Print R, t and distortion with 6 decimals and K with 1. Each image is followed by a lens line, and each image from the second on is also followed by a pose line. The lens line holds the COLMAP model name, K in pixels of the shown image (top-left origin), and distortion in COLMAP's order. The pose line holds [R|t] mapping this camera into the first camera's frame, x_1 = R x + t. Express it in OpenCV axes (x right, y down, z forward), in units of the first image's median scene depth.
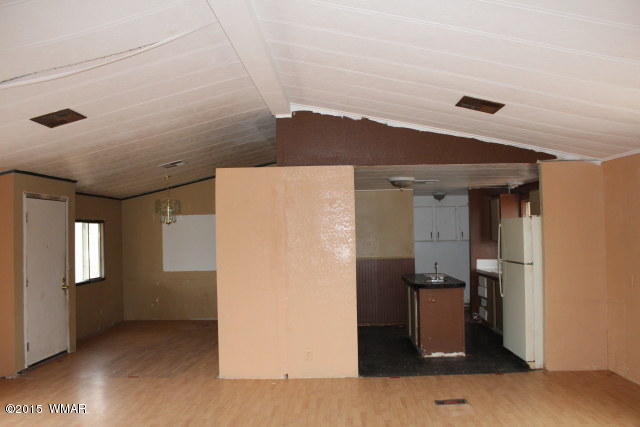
lens RADIAL K [[533.1, 0, 319.5], [0, 533.1, 216.3], [0, 0, 1]] dist [-0.113428, 0.050766]
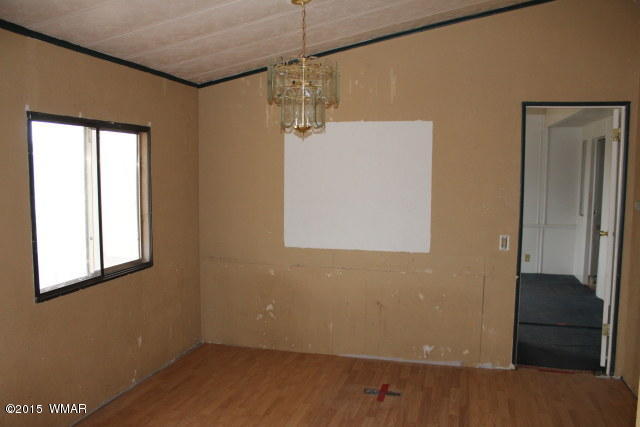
lens RADIAL K [[533.1, 0, 319.2], [0, 533.1, 213.5], [0, 0, 1]] dist [-0.113428, 0.050766]
pose [[0.974188, 0.055743, -0.218748, -0.182590], [-0.030447, 0.992624, 0.117350, 0.023038], [0.223676, -0.107661, 0.968699, 0.614828]]
